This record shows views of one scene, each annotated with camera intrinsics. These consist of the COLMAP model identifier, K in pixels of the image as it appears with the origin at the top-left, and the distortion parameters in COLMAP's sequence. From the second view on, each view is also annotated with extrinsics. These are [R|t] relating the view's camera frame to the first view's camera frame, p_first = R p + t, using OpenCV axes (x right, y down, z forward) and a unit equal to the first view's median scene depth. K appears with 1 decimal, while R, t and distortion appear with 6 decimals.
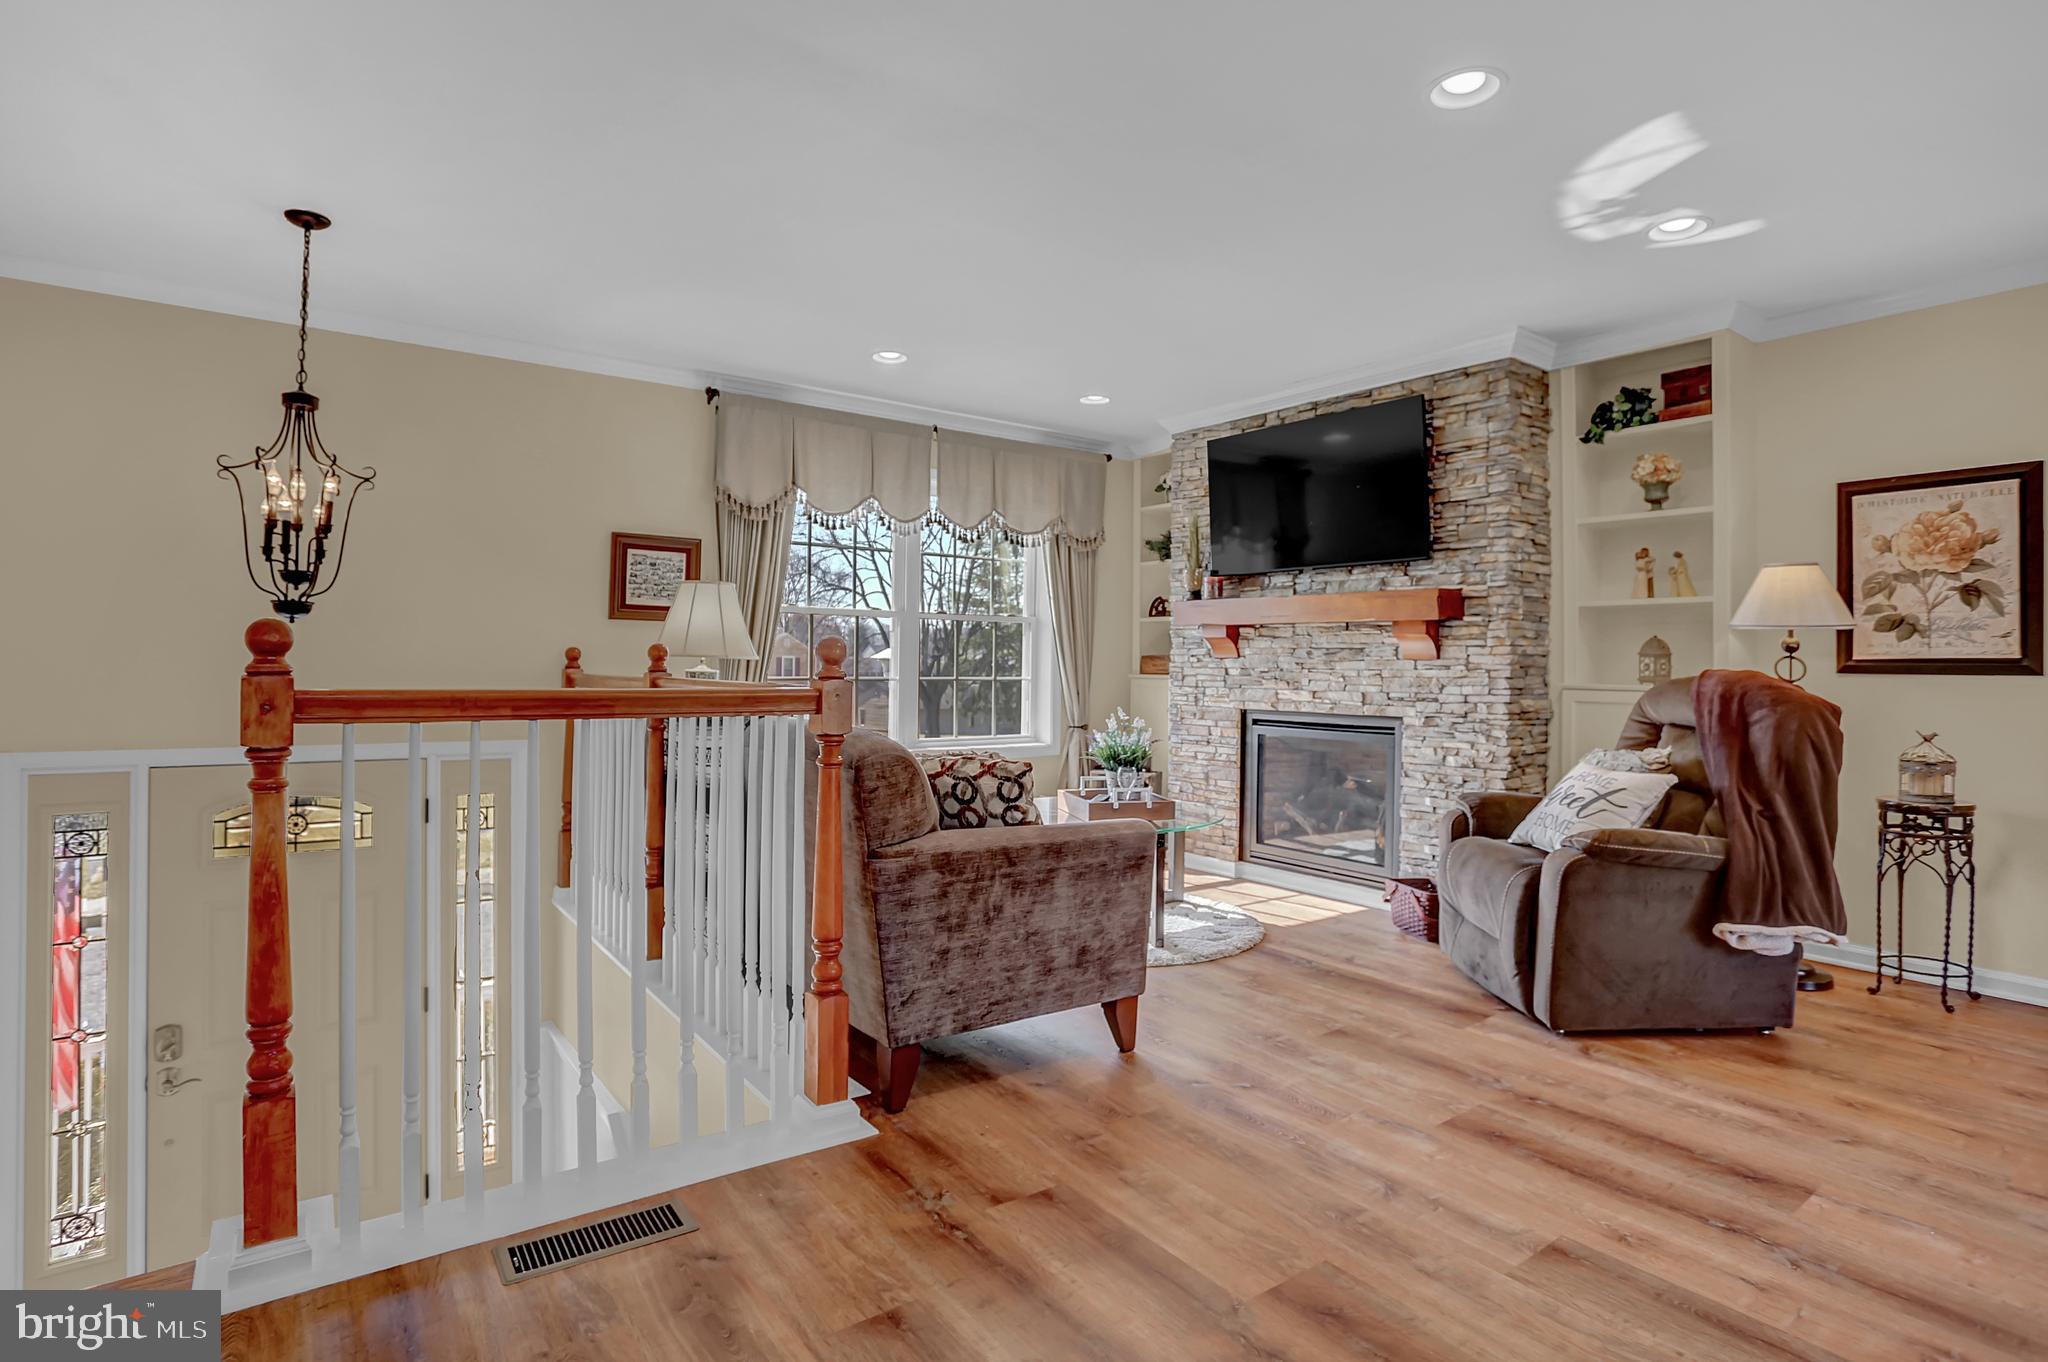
lens RADIAL K [[1021.9, 0, 1017.2], [0, 1021.9, 651.3], [0, 0, 1]] dist [-0.091572, 0.046372]
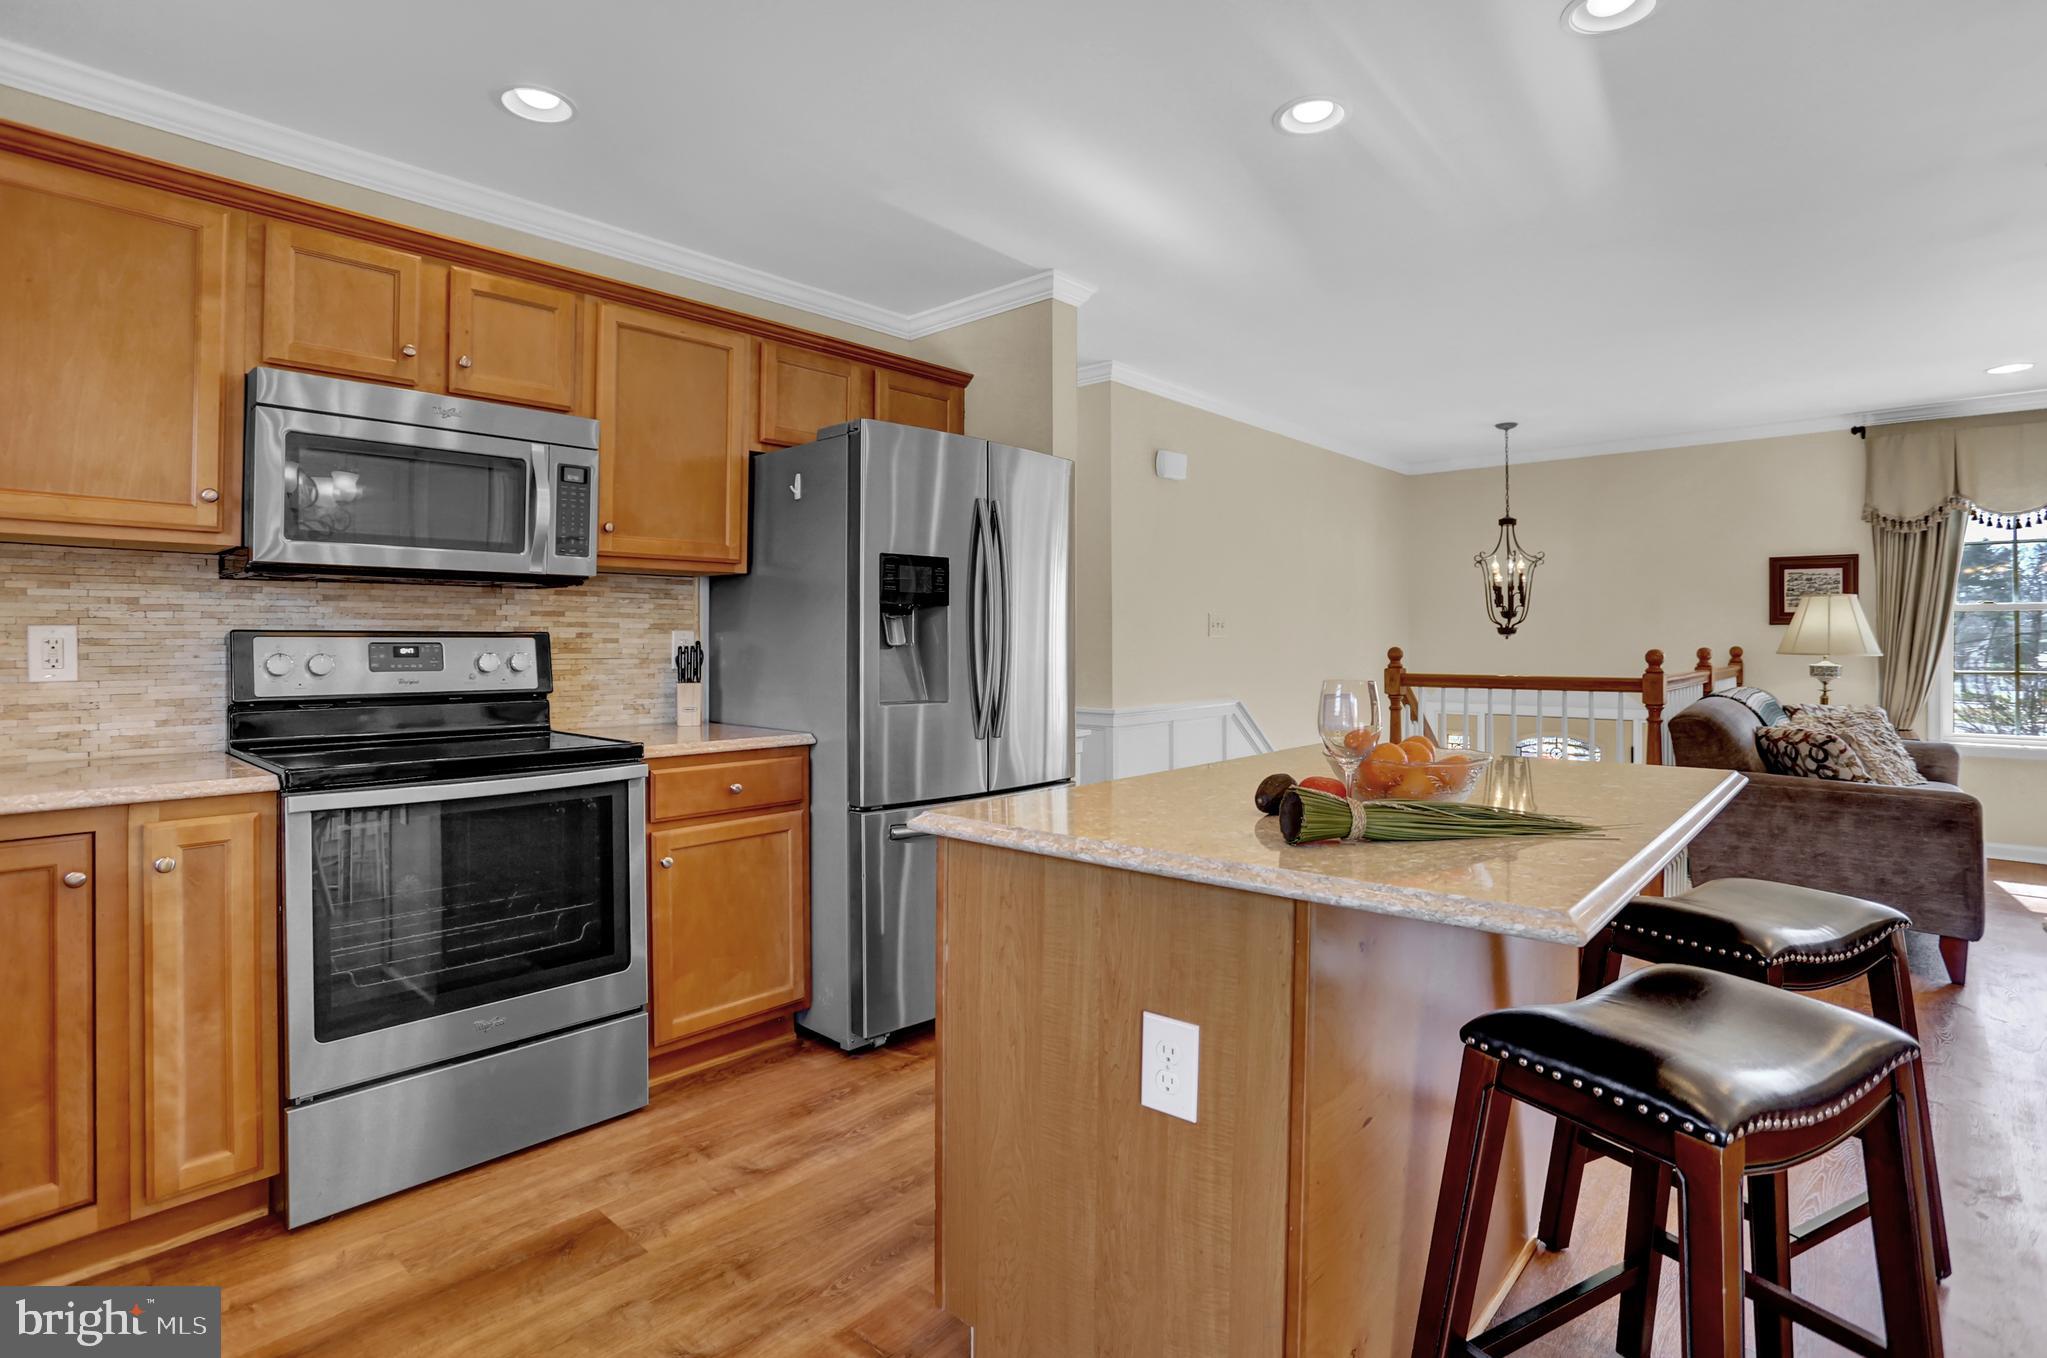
lens RADIAL K [[1009.6, 0, 1015.8], [0, 1009.6, 633.5], [0, 0, 1]] dist [-0.072247, 0.028253]
pose [[0.199699, -0.019769, -0.979658, 0.712499], [0.015843, 0.999731, -0.016944, -0.016388], [0.979729, -0.012137, 0.199958, -0.233607]]
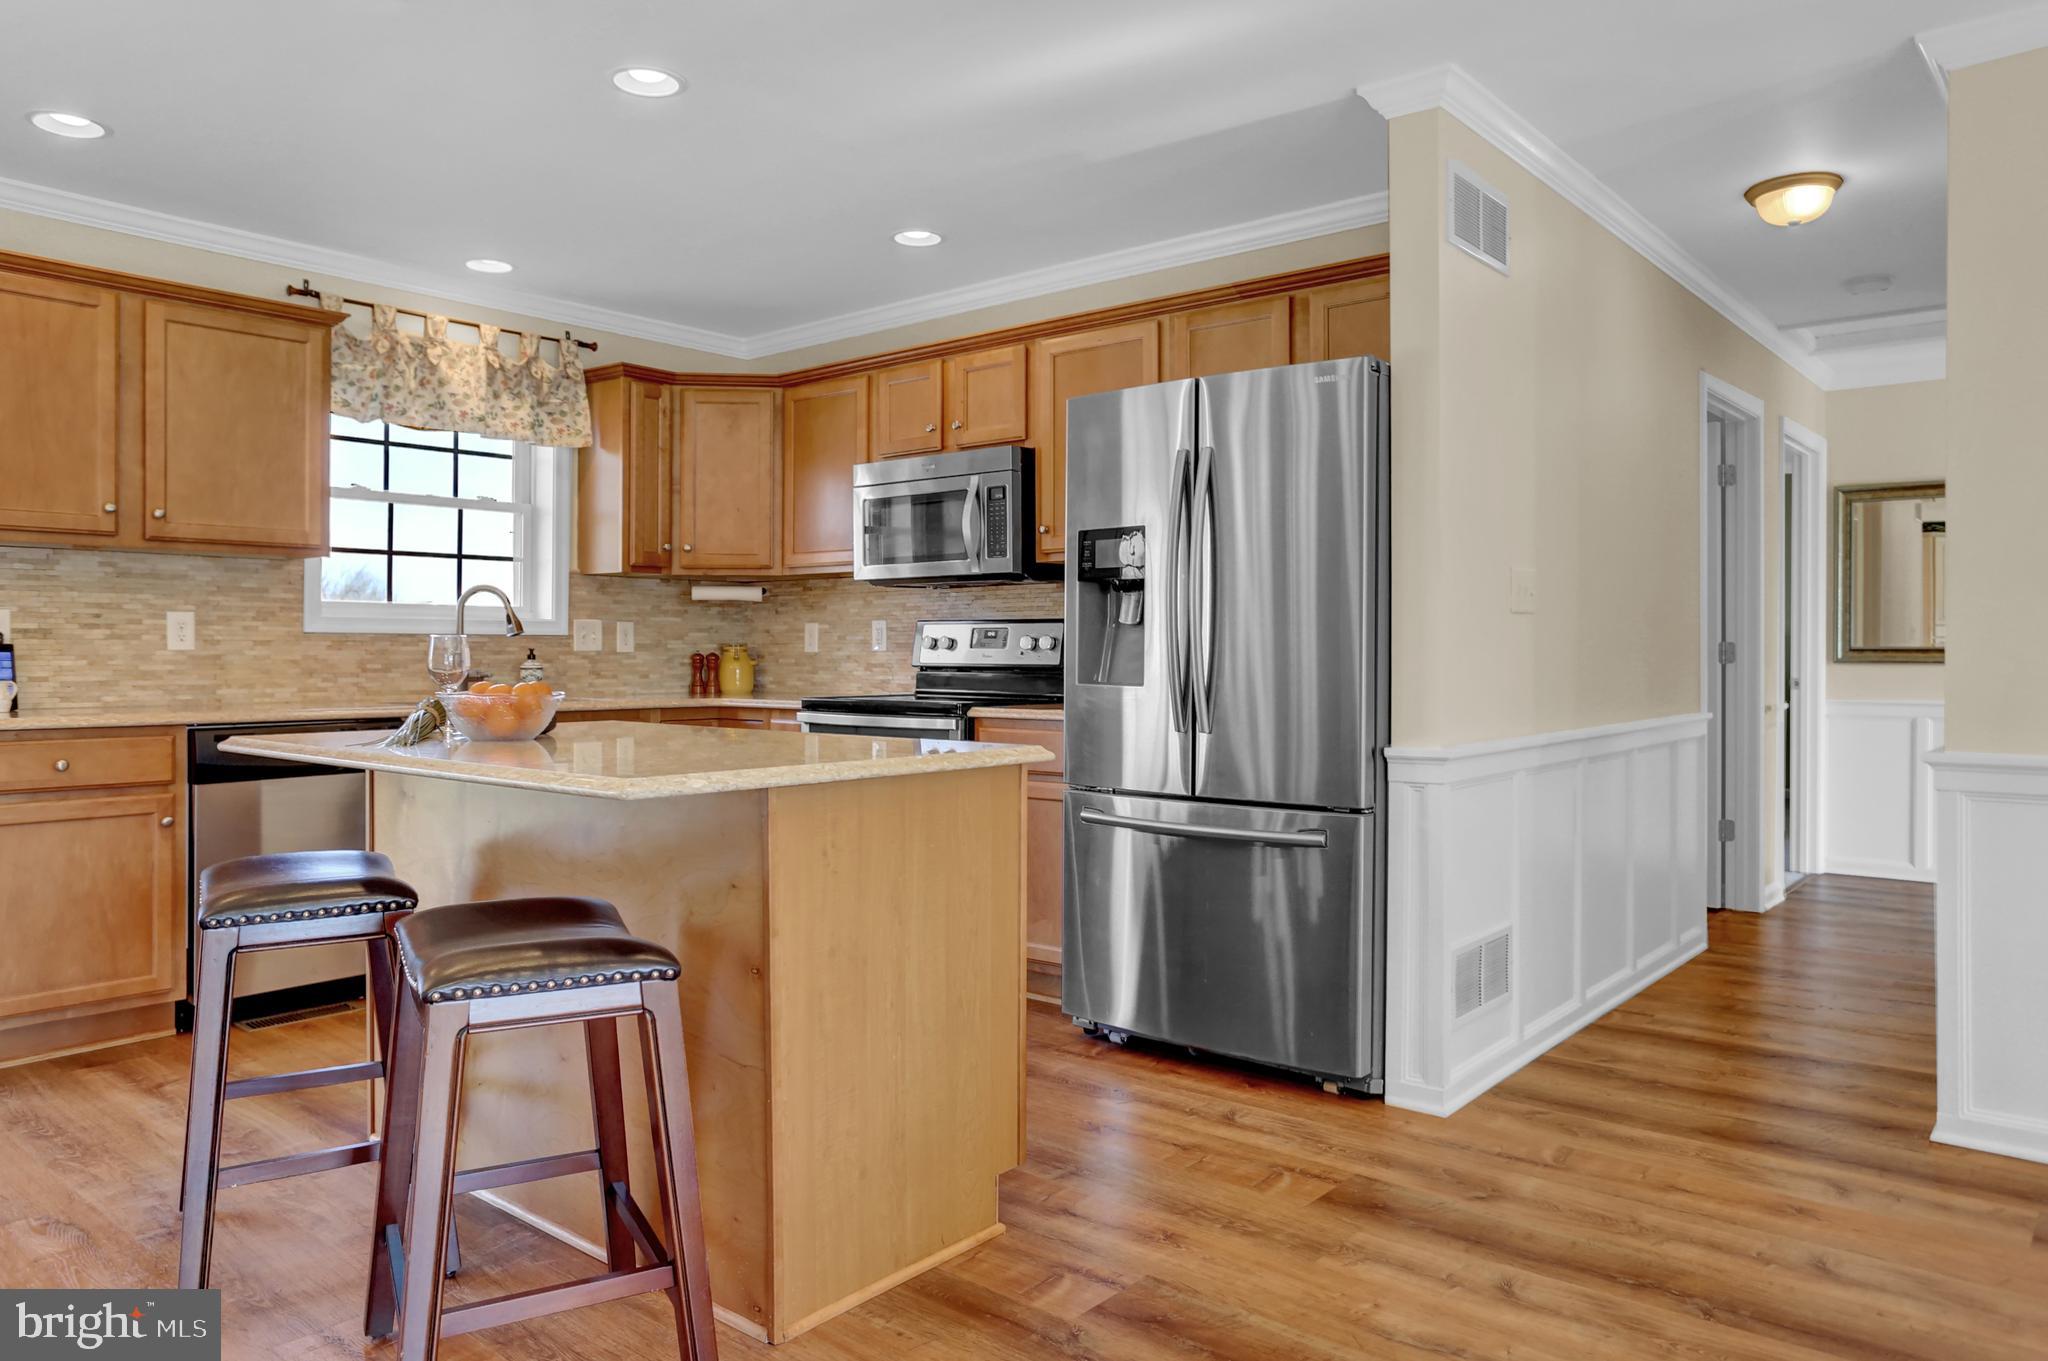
lens RADIAL K [[1384.2, 0, 1011.7], [0, 1384.2, 652.1], [0, 0, 1]] dist [-0.054118, 0.057510]
pose [[-0.972688, -0.013578, -0.231720, 0.287104], [-0.010219, 0.999825, -0.015691, 0.012884], [0.231892, -0.012895, -0.972656, 0.699704]]
